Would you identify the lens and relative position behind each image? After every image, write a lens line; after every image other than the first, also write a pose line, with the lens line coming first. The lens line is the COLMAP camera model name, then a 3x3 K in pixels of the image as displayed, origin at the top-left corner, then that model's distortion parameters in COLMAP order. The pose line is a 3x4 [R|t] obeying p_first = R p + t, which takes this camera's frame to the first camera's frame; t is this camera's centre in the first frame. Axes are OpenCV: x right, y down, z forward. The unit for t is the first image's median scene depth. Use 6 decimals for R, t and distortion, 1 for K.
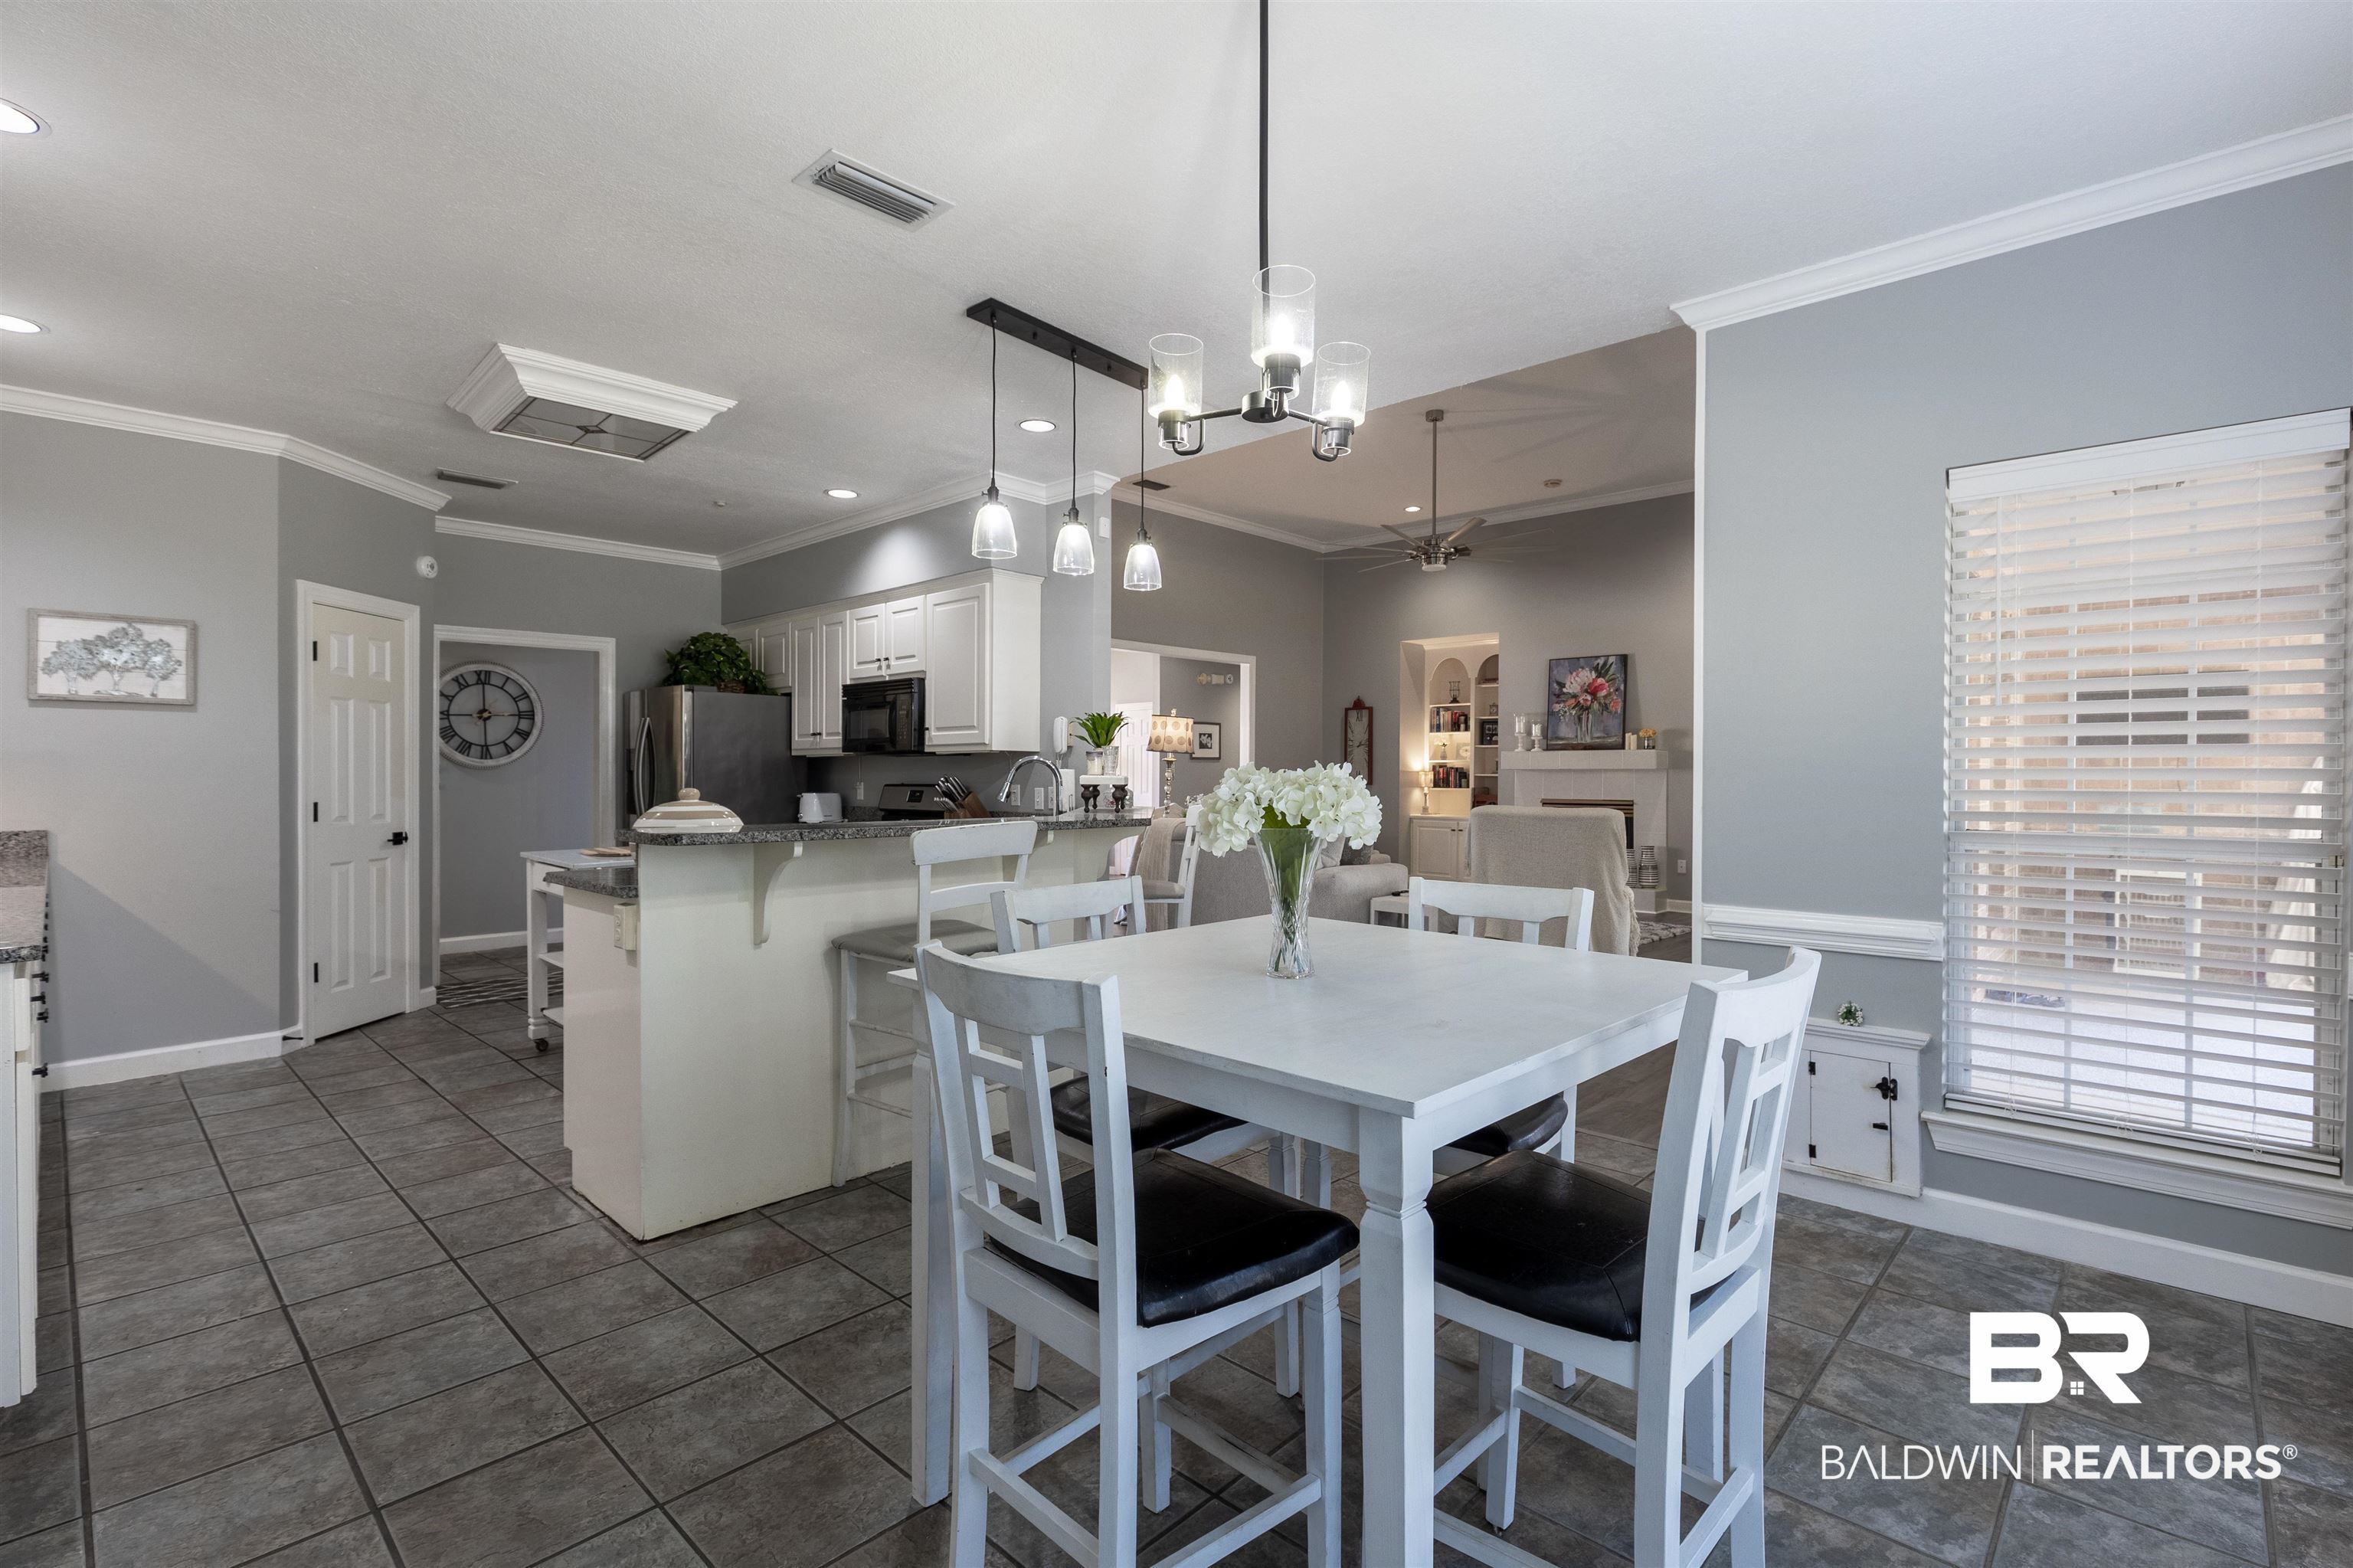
lens RADIAL K [[1084.4, 0, 1169.7], [0, 1084.4, 780.7], [0, 0, 1]] dist [0.000021, -0.000426]
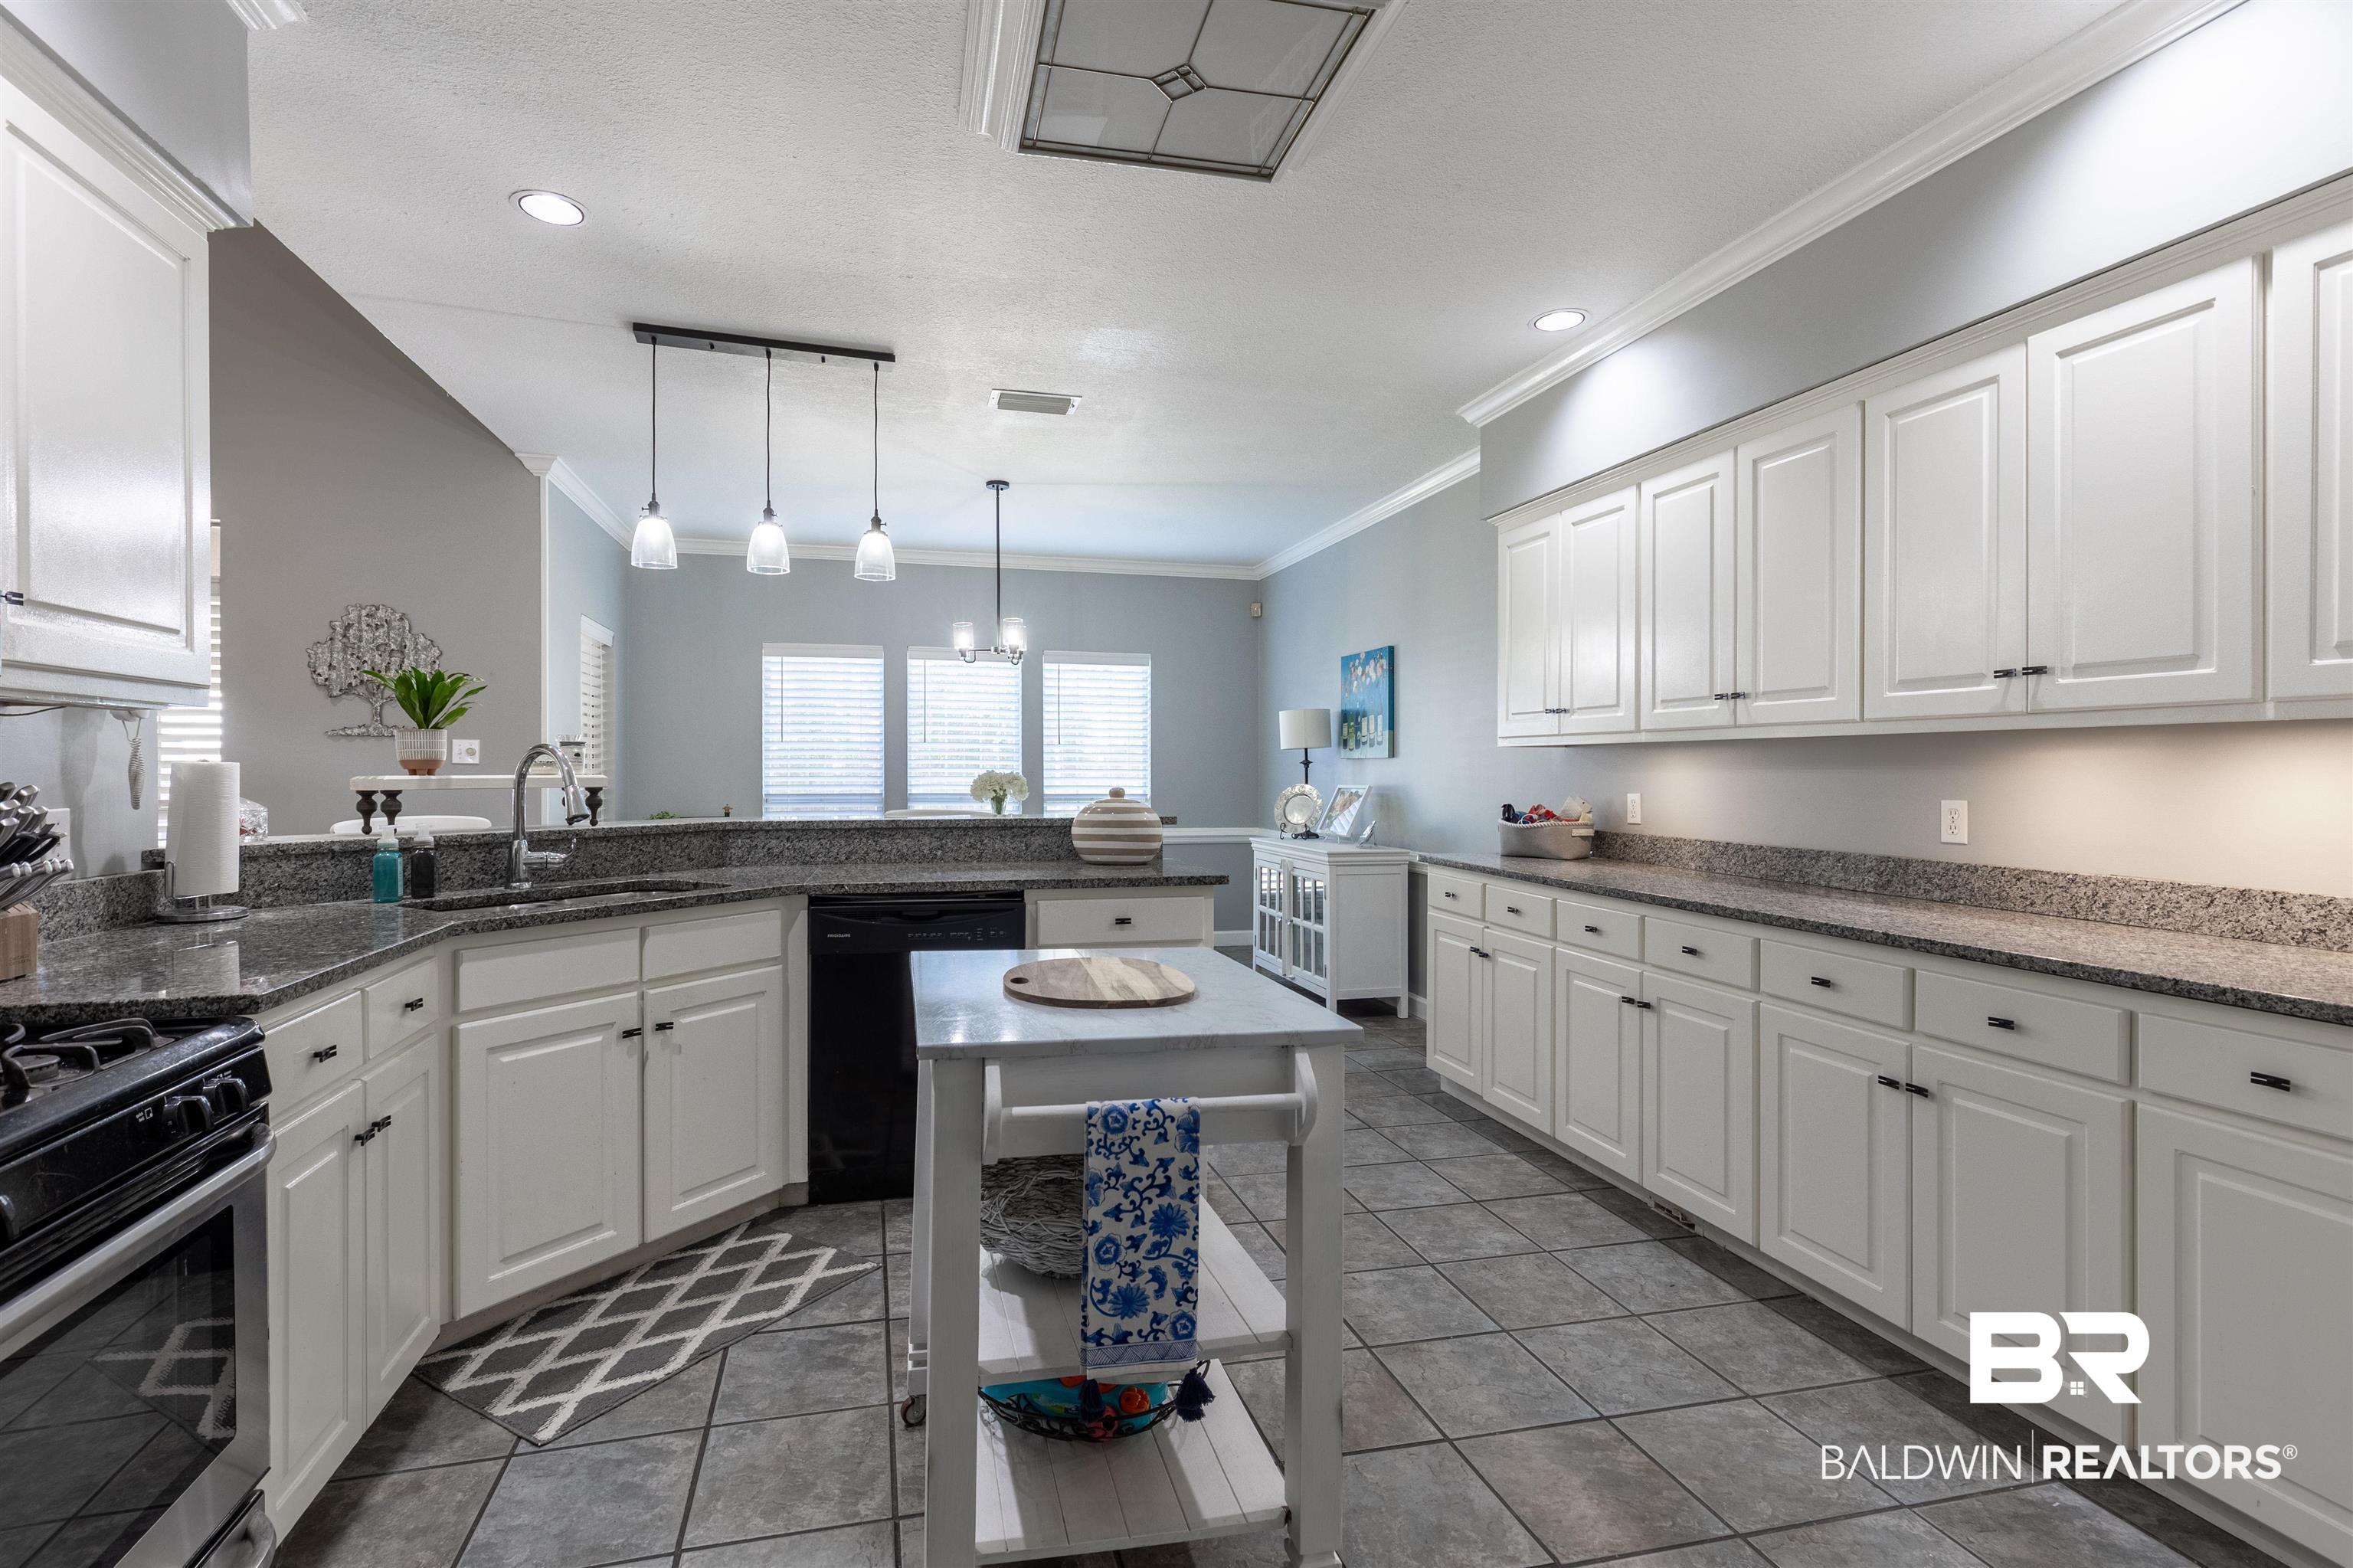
lens RADIAL K [[1084.4, 0, 1123.9], [0, 1084.4, 773.9], [0, 0, 1]] dist [0.000021, -0.000426]
pose [[-0.843609, -0.005317, 0.536932, -0.606714], [-0.001249, 0.999968, 0.007940, -0.008882], [-0.536957, 0.006028, -0.843588, 1.116575]]
